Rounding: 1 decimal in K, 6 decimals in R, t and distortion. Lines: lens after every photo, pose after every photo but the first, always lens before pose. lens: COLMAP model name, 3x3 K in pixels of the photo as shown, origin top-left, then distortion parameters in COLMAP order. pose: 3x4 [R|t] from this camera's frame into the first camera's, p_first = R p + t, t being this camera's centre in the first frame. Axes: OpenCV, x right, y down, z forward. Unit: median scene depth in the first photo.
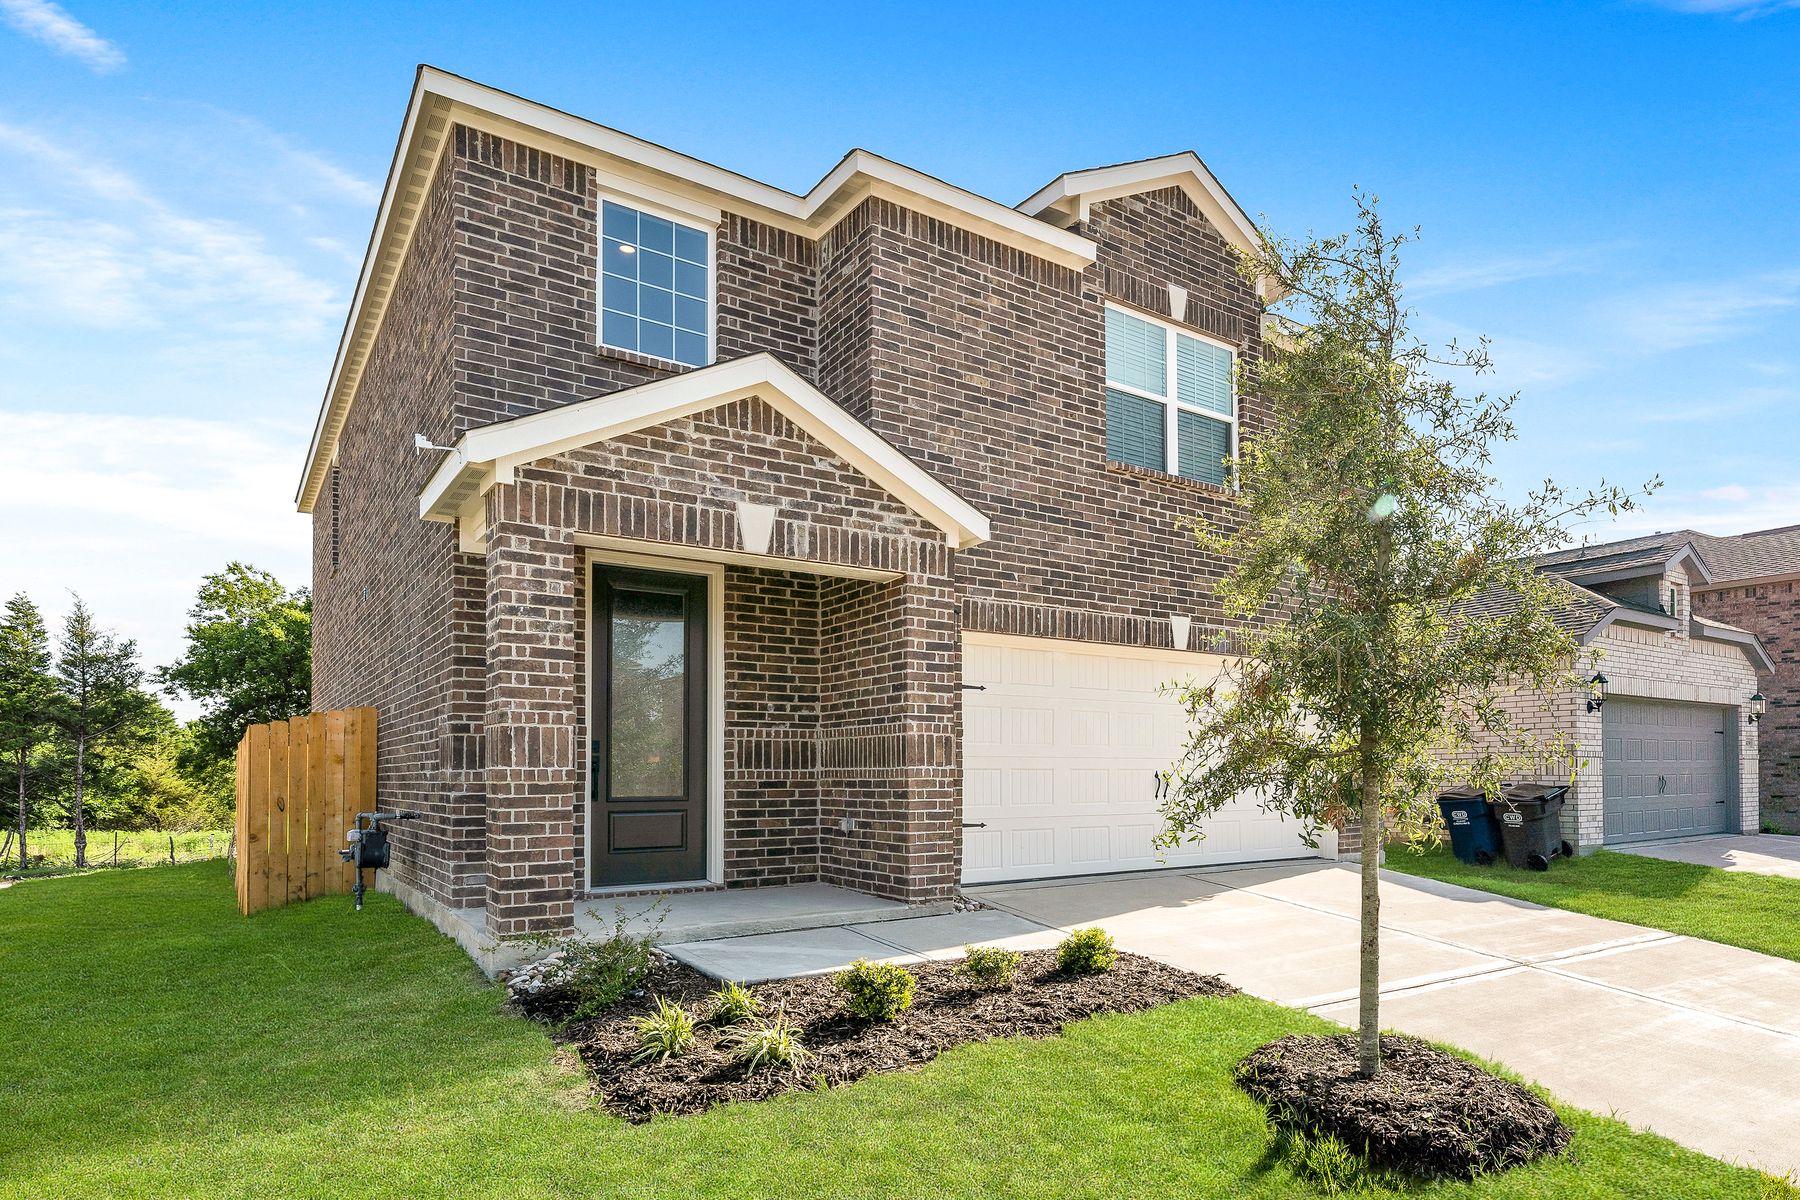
lens RADIAL K [[733.7, 0, 900.0], [0, 733.7, 600.0], [0, 0, 1]] dist [-0.001812, -0.000035]
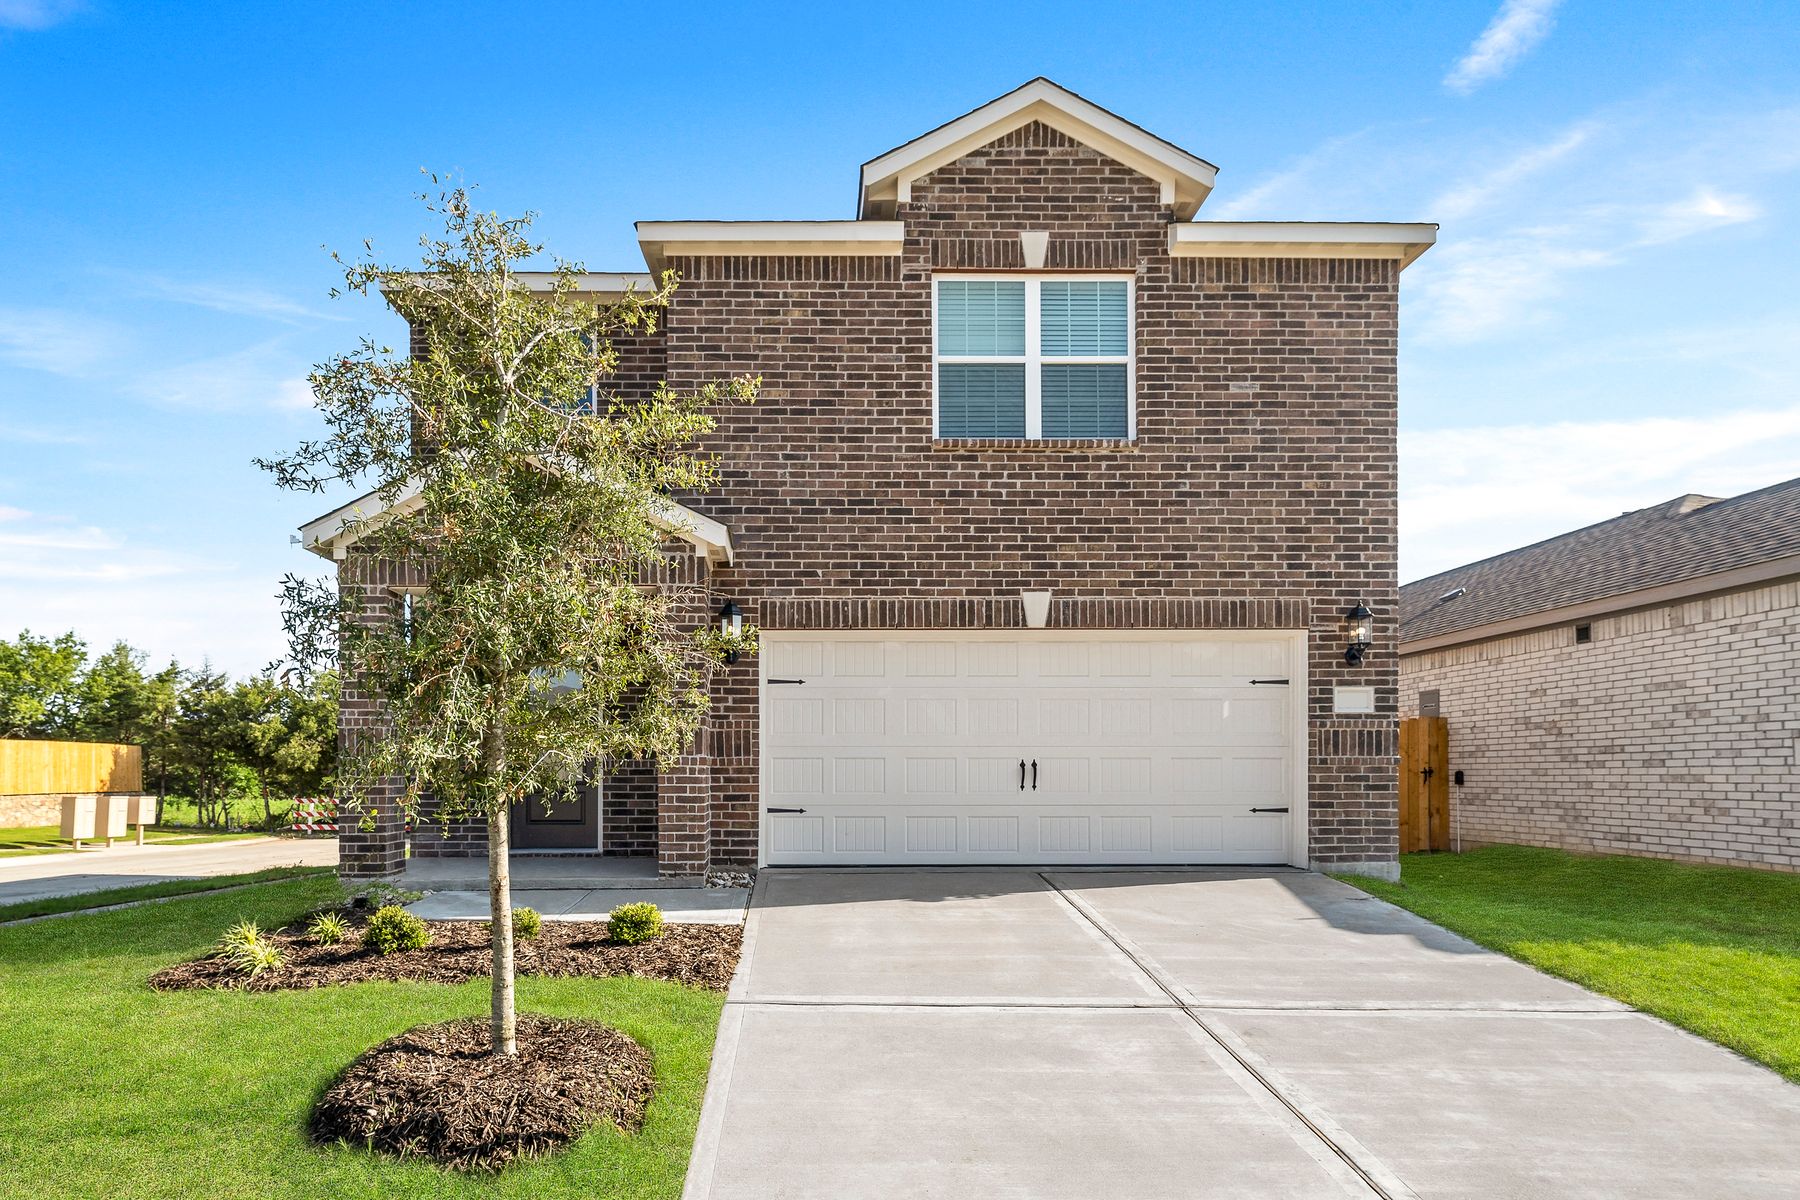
lens RADIAL K [[680.5, 0, 900.2], [0, 680.5, 618.1], [0, 0, 1]] dist [0.000092, 0.000148]
pose [[0.897263, -0.095261, -0.431096, 0.645447], [0.100899, 0.994848, -0.009830, 0.050571], [0.429811, -0.034677, 0.902253, 0.172775]]
